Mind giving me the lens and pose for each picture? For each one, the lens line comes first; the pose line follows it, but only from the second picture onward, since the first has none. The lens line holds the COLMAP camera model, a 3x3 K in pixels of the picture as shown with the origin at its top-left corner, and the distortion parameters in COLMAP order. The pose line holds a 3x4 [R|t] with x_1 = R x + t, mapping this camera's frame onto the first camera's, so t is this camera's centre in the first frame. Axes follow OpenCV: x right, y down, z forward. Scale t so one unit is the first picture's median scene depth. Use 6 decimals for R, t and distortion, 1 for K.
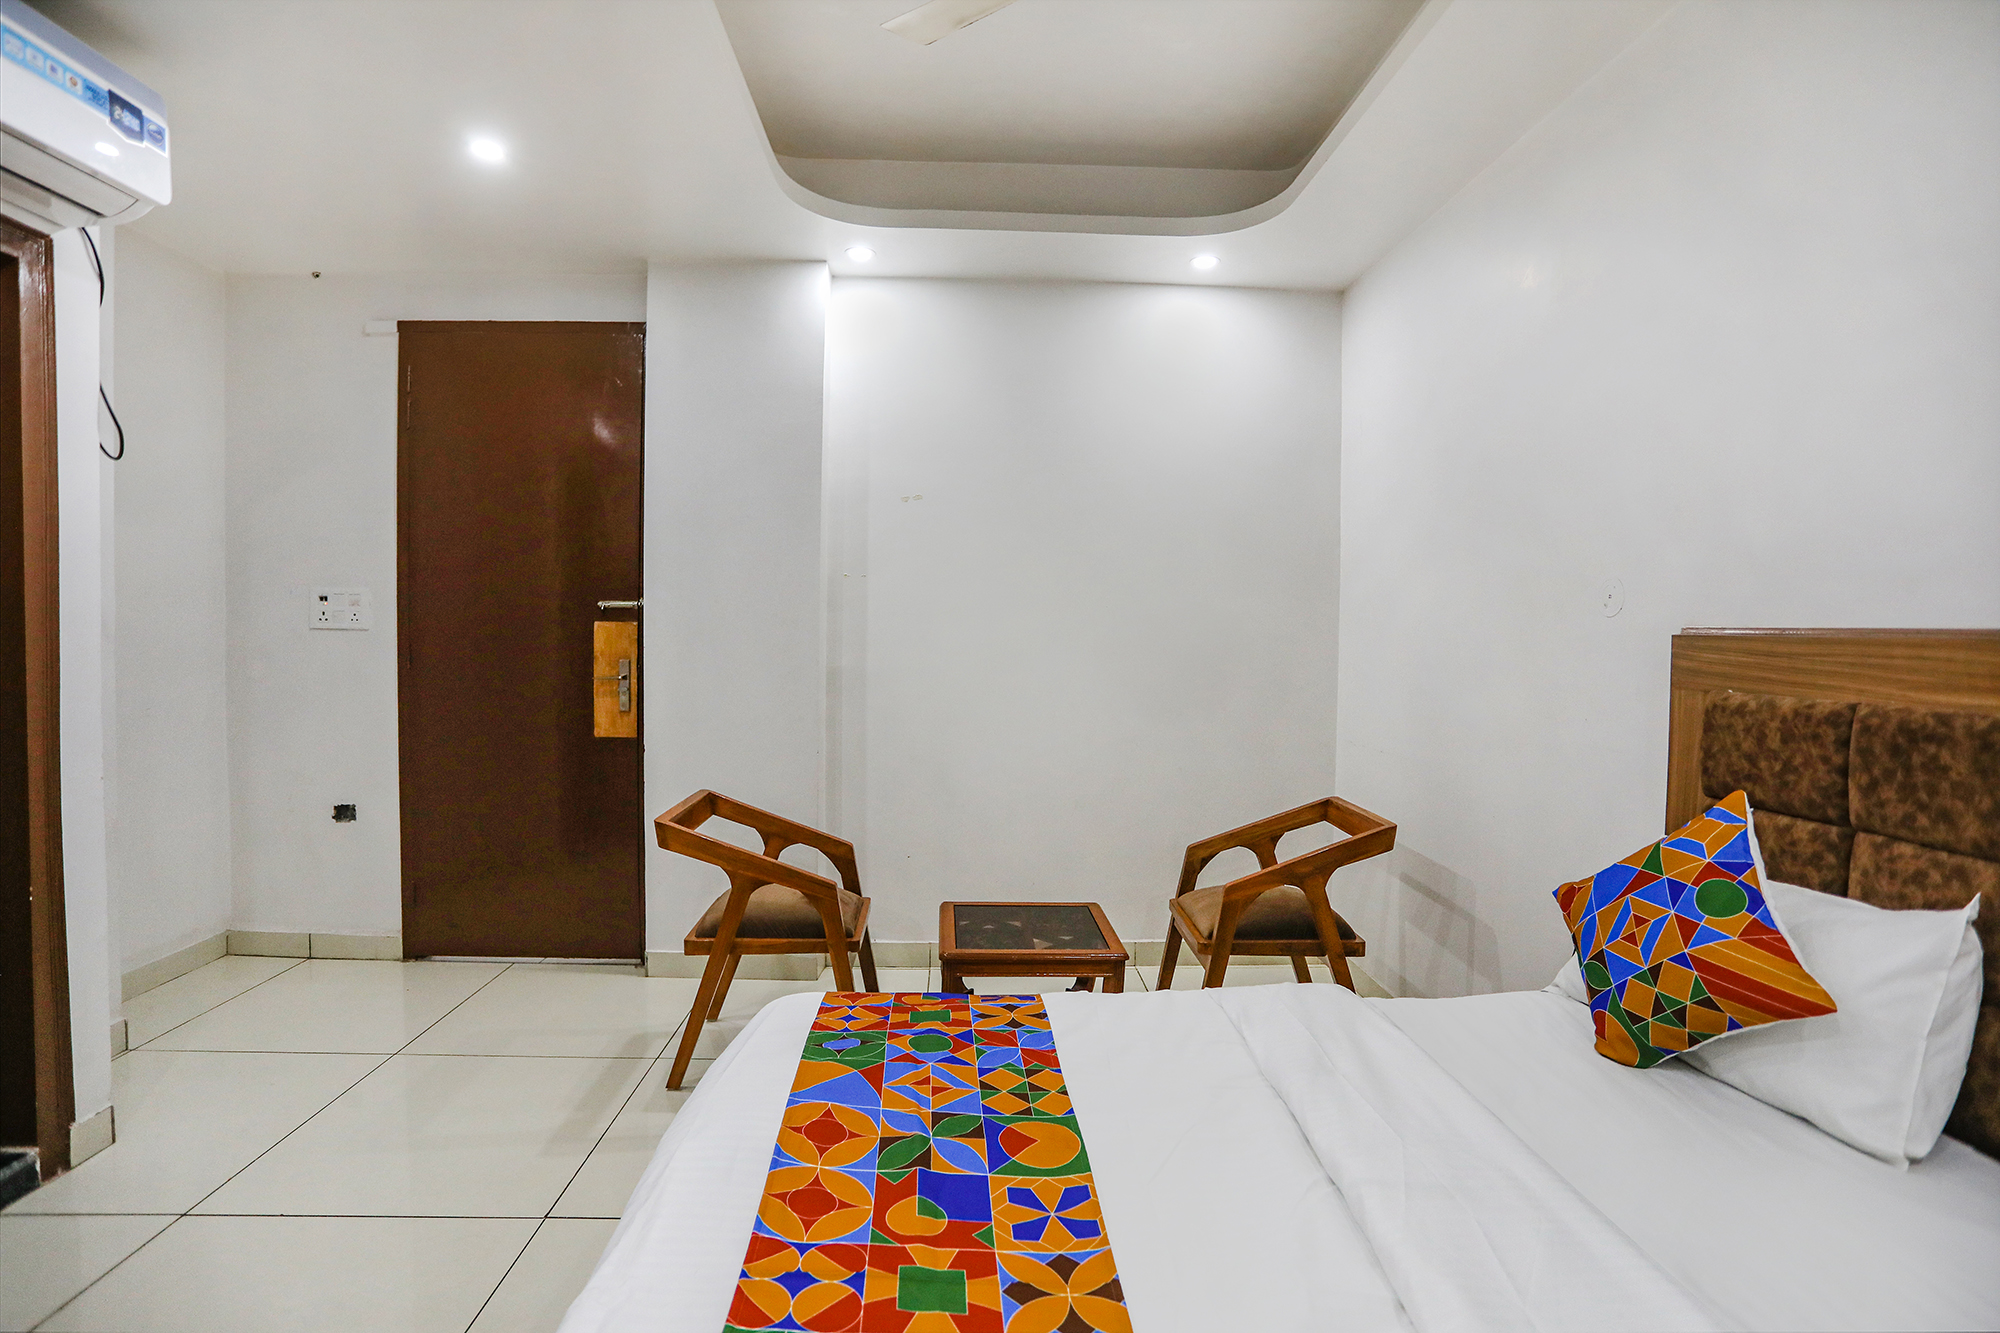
lens RADIAL K [[973.4, 0, 993.6], [0, 973.4, 660.6], [0, 0, 1]] dist [-0.077262, 0.033979]
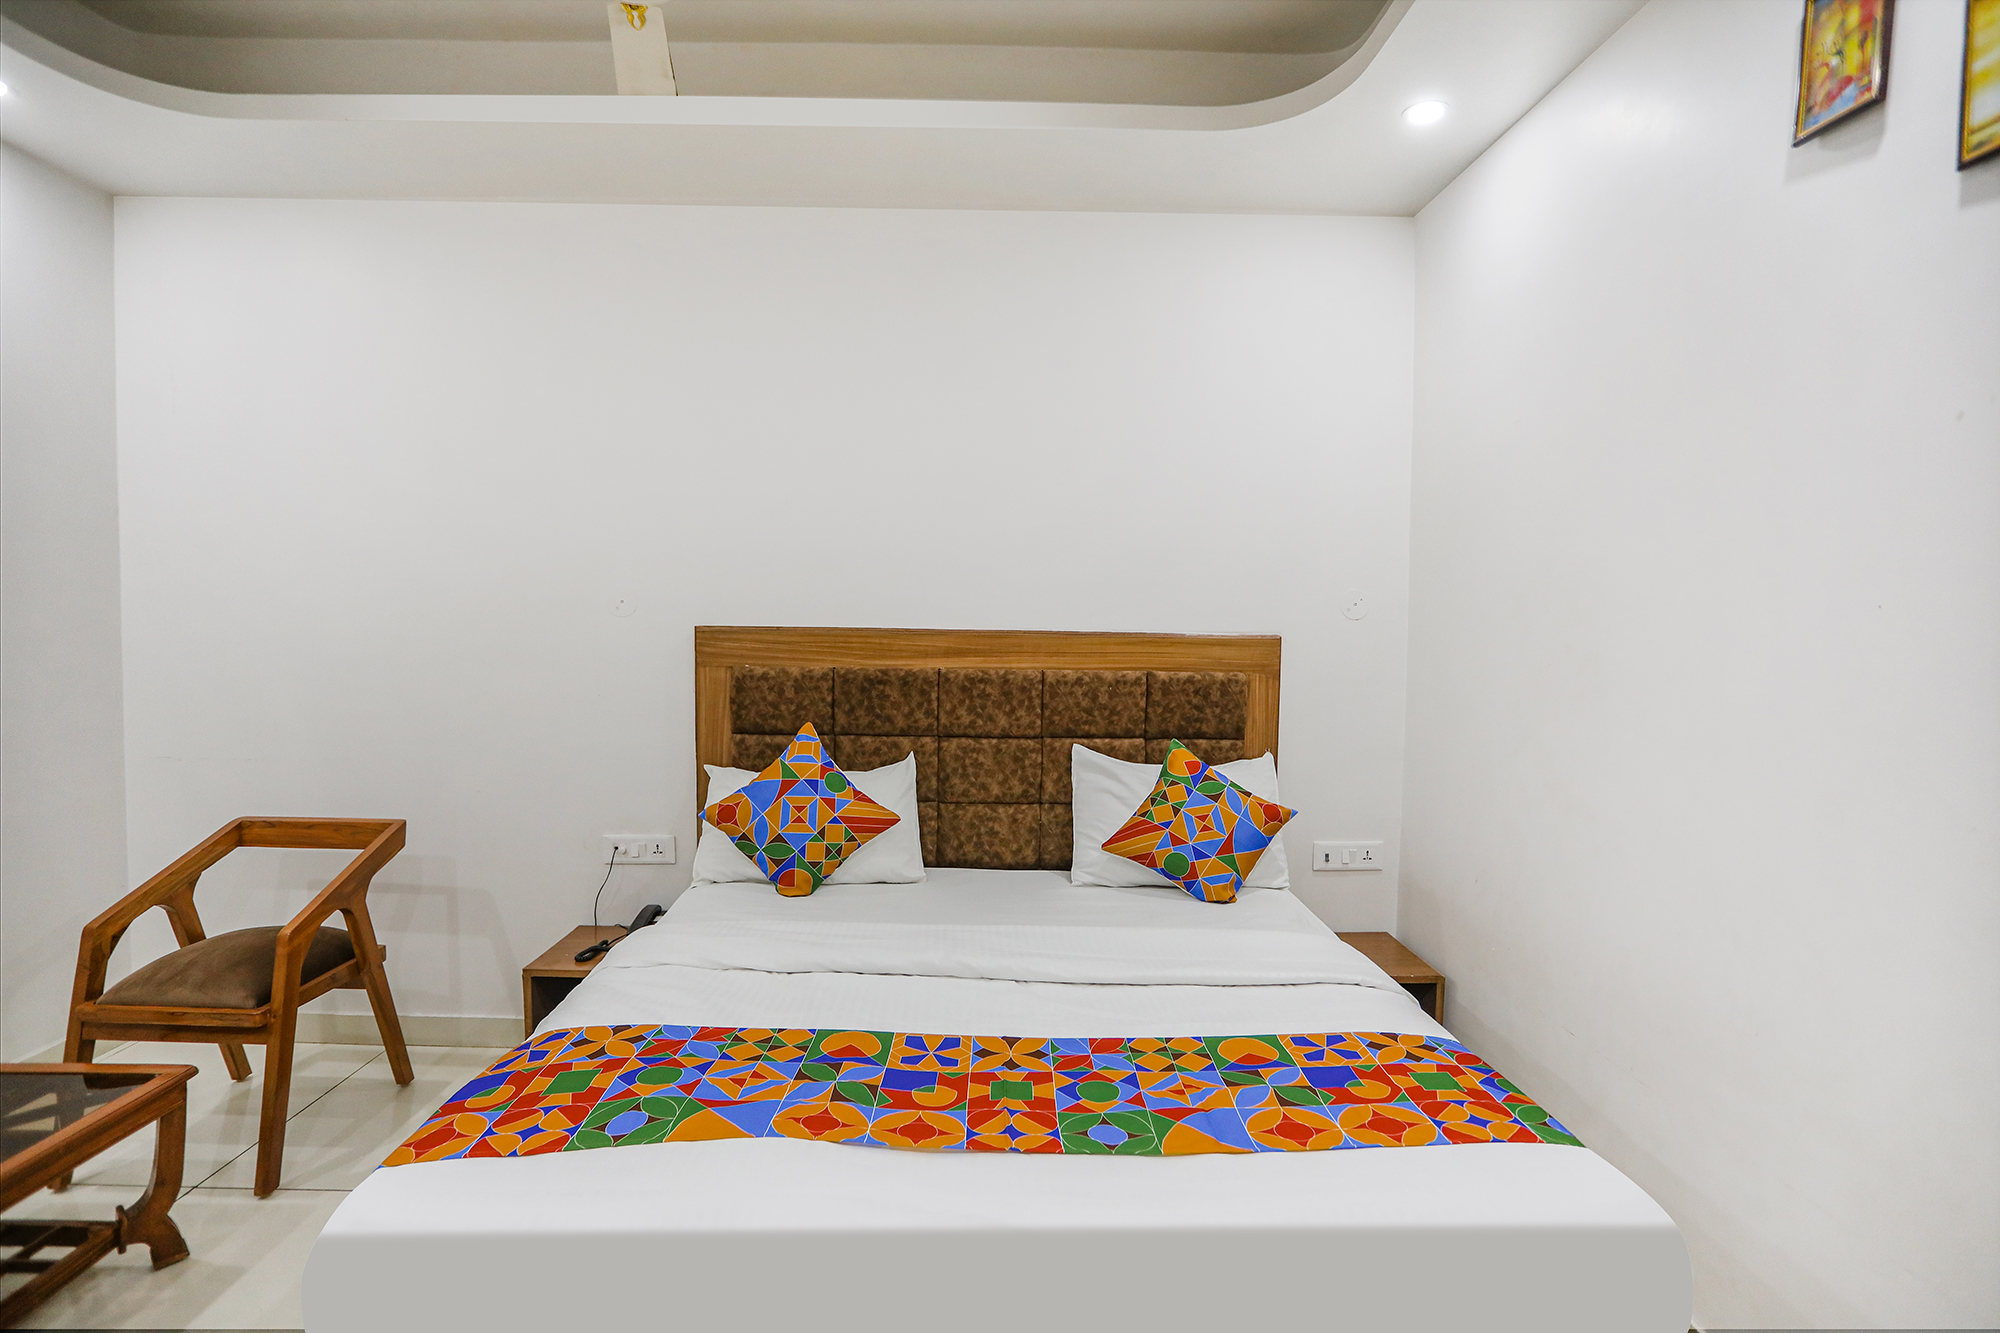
lens RADIAL K [[973.4, 0, 993.6], [0, 973.4, 660.6], [0, 0, 1]] dist [-0.077262, 0.033979]
pose [[0.027745, -0.057310, 0.997971, -0.939769], [0.022577, 0.998136, 0.056691, -0.066837], [-0.999360, 0.020959, 0.028987, 0.584107]]
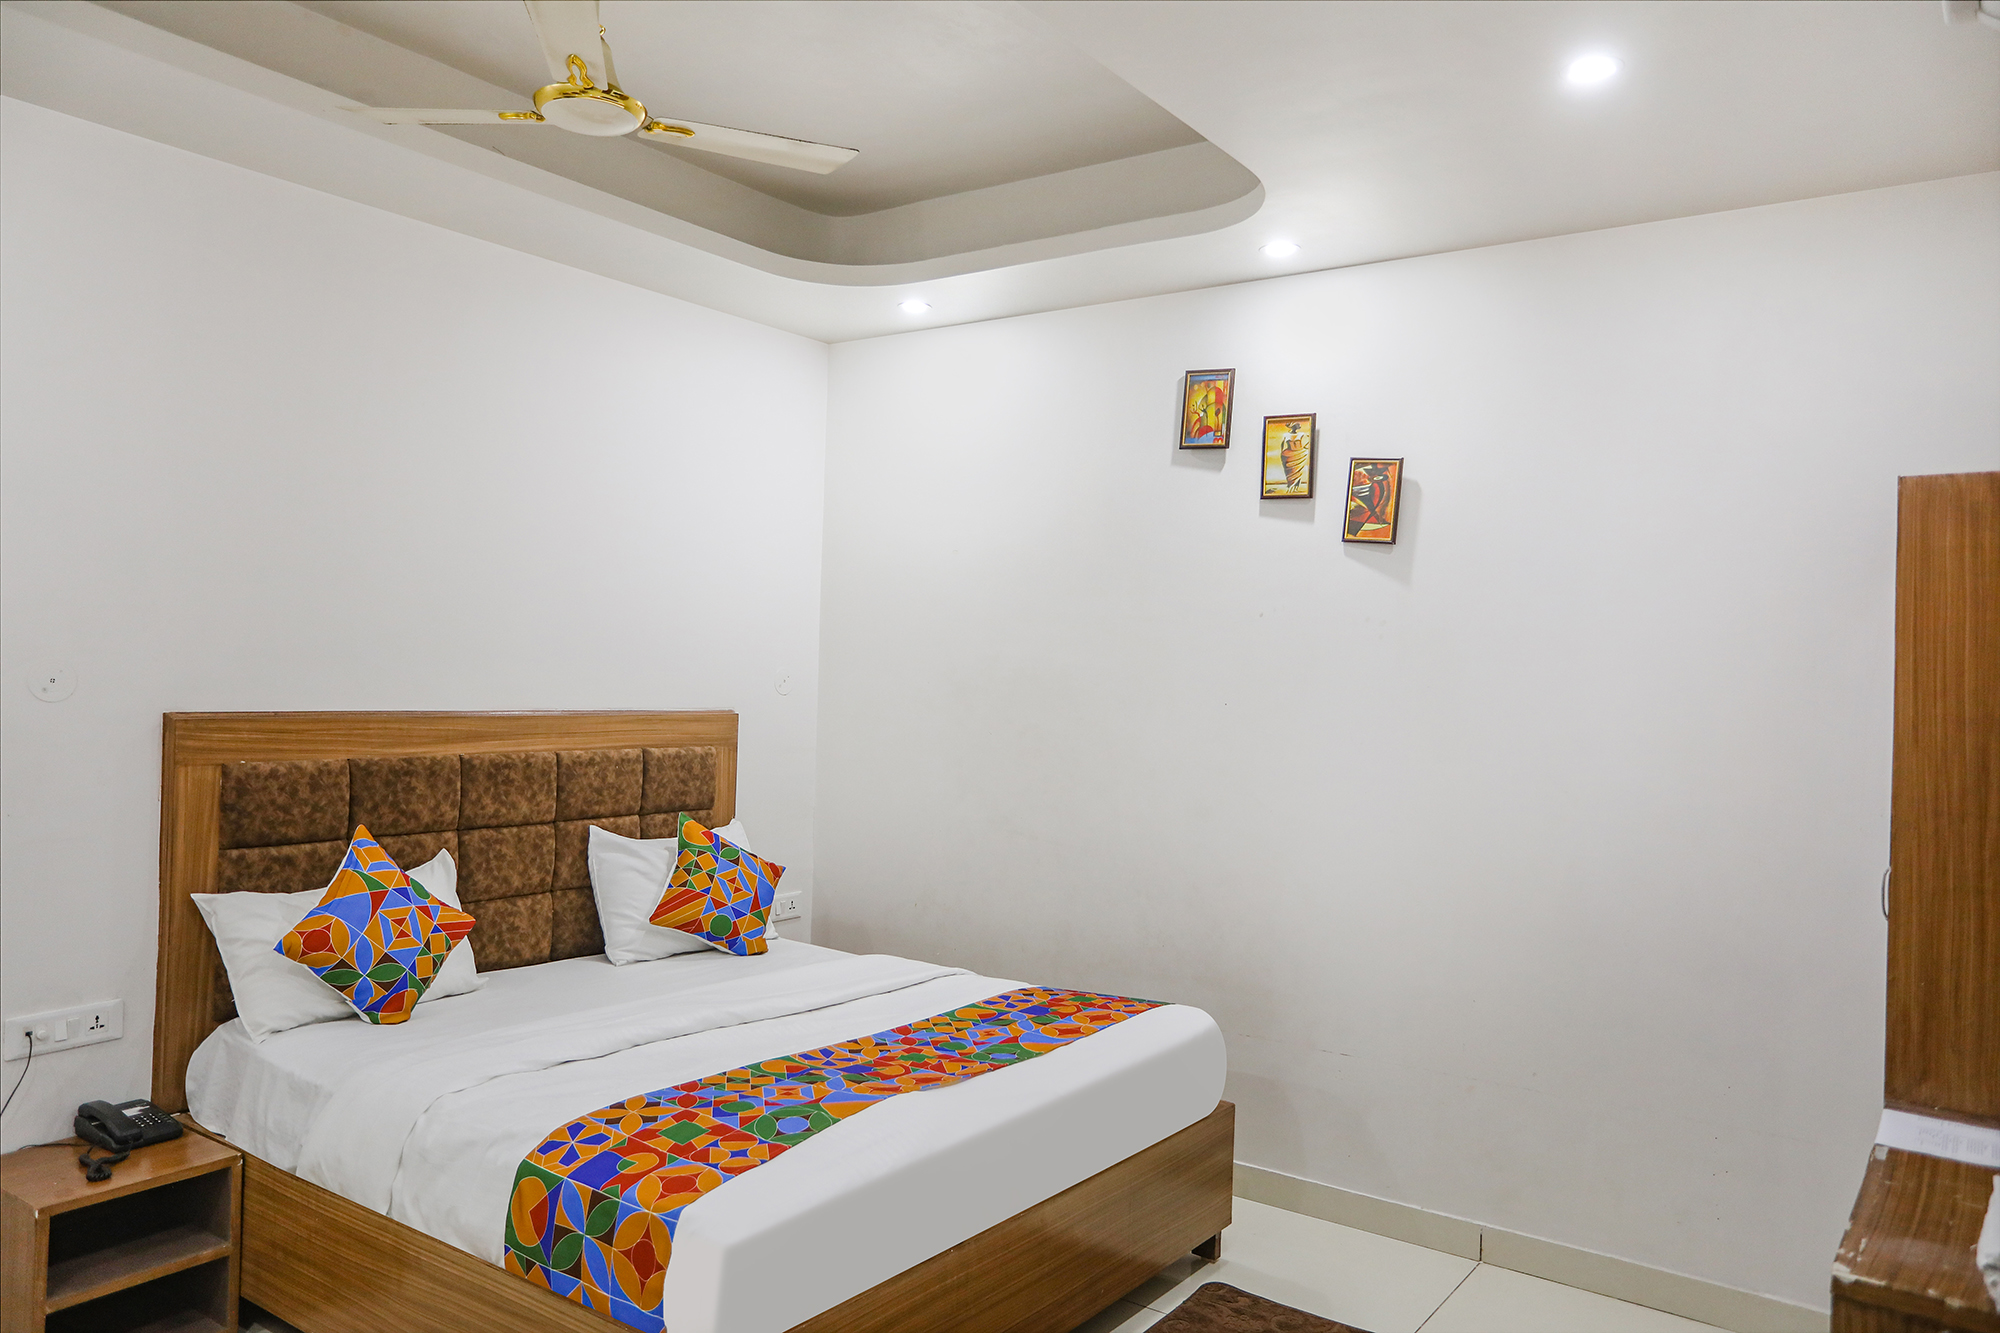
lens RADIAL K [[1370.6, 0, 928.0], [0, 1370.6, 665.7], [0, 0, 1]] dist [0.000858, 0.002702]
pose [[-0.758311, -0.029869, 0.651208, -1.235102], [-0.013102, 0.999446, 0.030585, -0.183086], [-0.651761, 0.014660, -0.758283, 1.981057]]
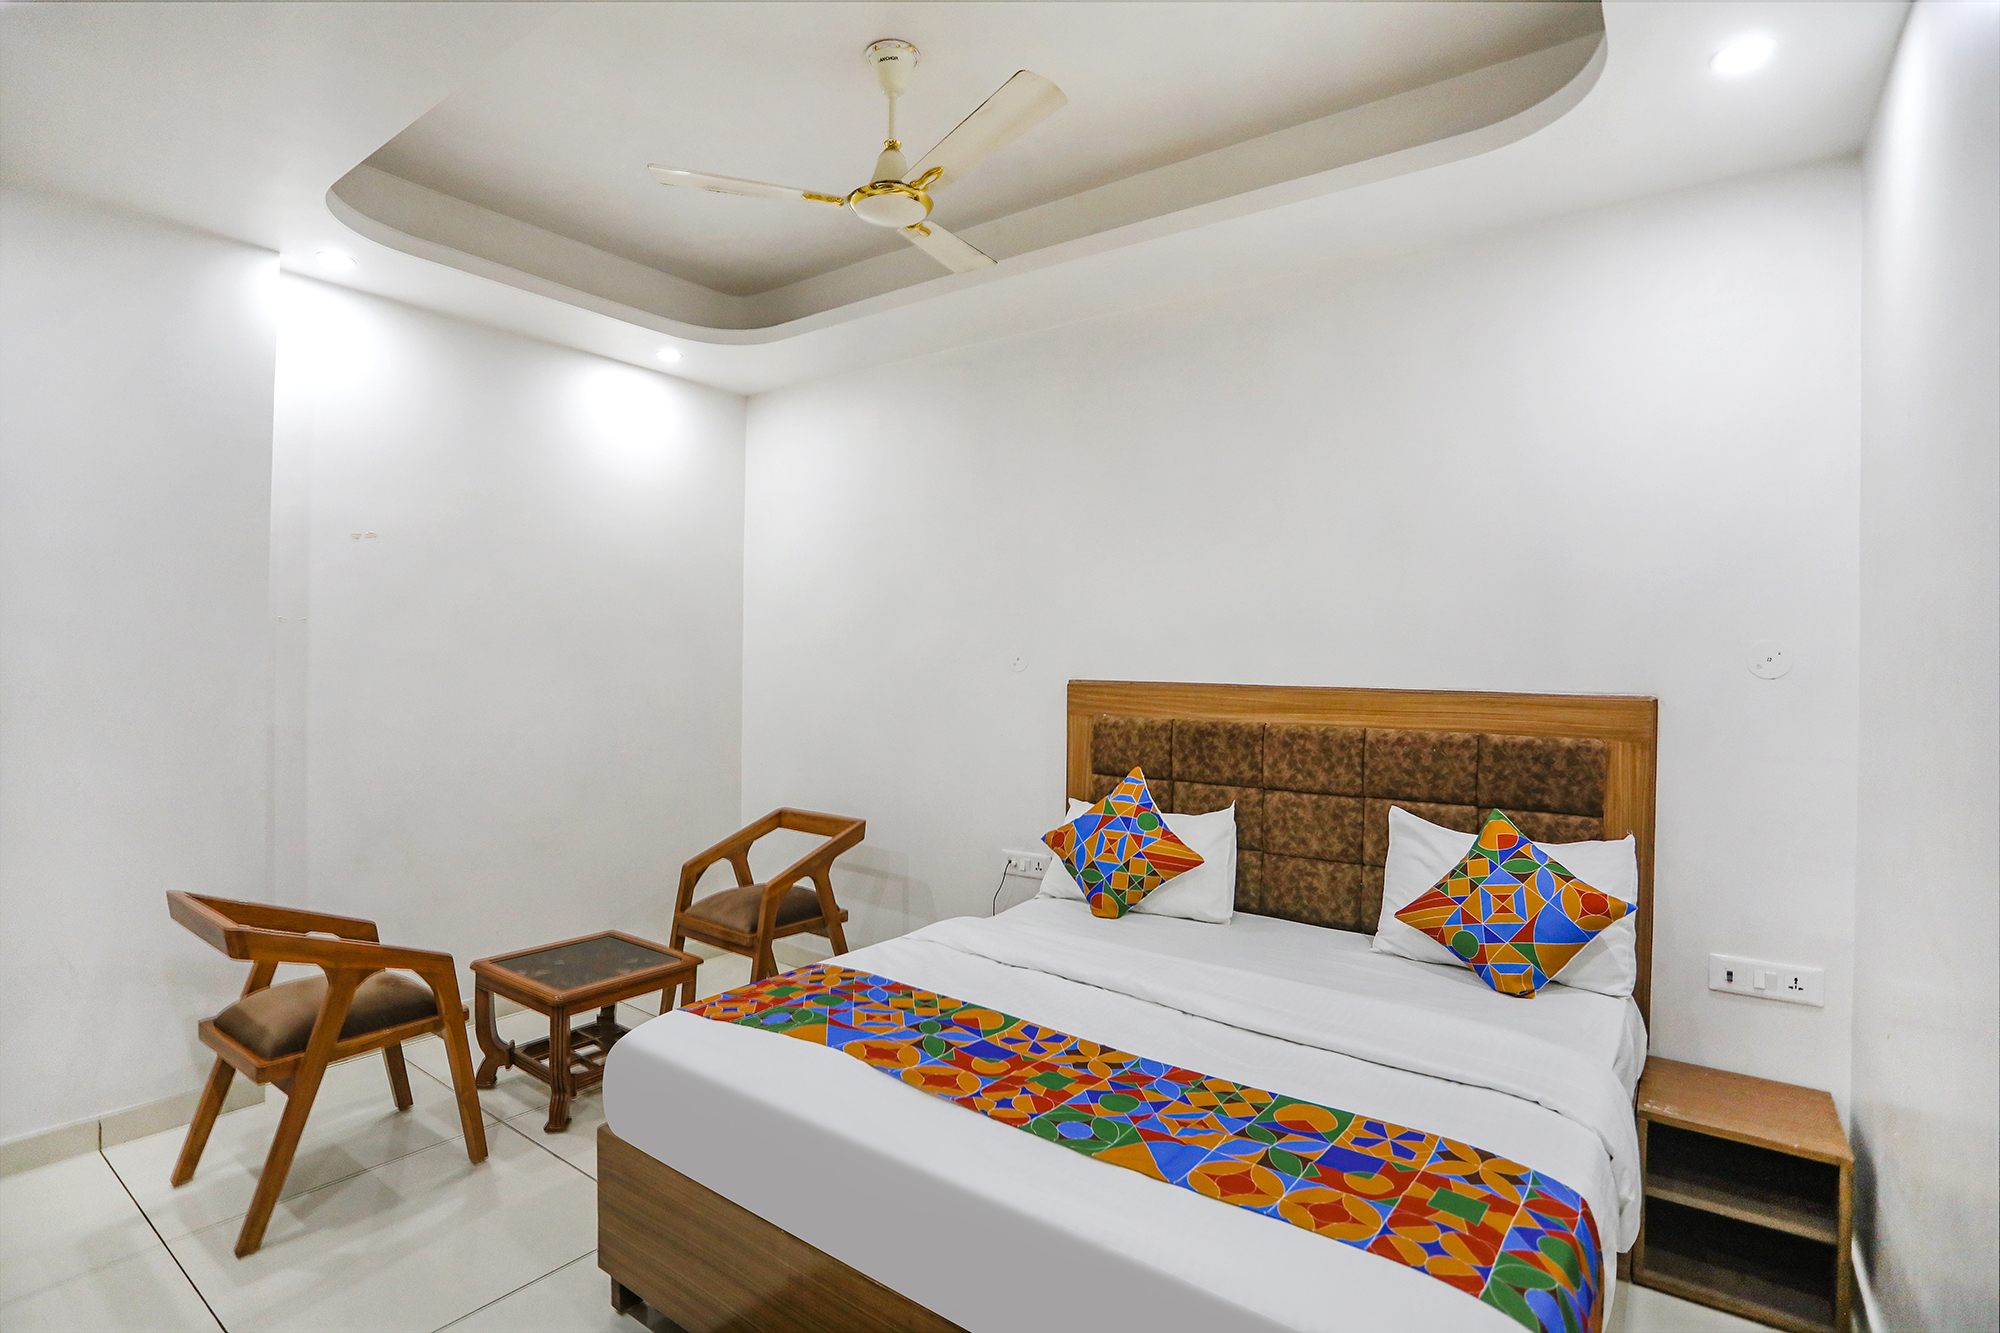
lens RADIAL K [[957.6, 0, 1000.0], [0, 957.6, 666.5], [0, 0, 1]] dist [-0.073760, 0.033315]
pose [[0.626974, -0.005805, 0.779019, -0.897563], [0.022015, 0.999705, -0.010269, -0.054057], [-0.778729, 0.023589, 0.626917, -0.026640]]
